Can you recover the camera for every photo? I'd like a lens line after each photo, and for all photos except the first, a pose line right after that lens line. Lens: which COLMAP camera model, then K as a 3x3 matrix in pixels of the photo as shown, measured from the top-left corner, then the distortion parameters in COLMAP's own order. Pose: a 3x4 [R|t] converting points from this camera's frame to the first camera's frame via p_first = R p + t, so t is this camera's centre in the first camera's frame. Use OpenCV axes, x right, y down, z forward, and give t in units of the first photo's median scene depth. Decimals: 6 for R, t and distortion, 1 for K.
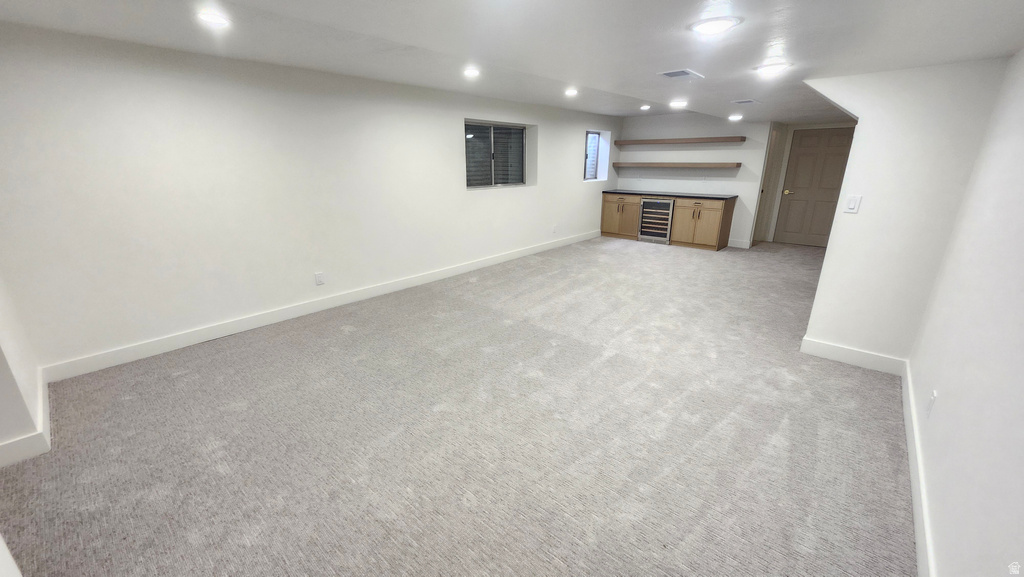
lens RADIAL K [[404.1, 0, 511.3], [0, 404.1, 290.4], [0, 0, 1]] dist [0.004408, -0.001134]
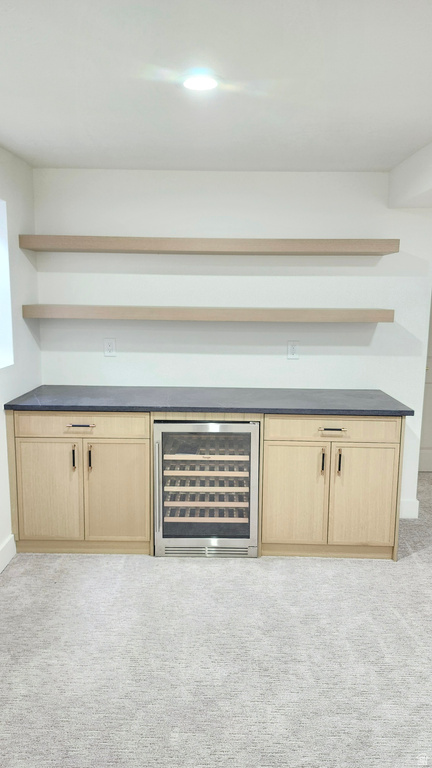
lens RADIAL K [[521.7, 0, 216.2], [0, 521.7, 384.0], [0, 0, 1]] dist [0.005912, 0.000459]
pose [[0.747752, -0.091381, 0.657660, 0.106618], [0.186964, 0.979384, -0.076492, -0.219453], [-0.637112, 0.180156, 0.749421, 0.682925]]
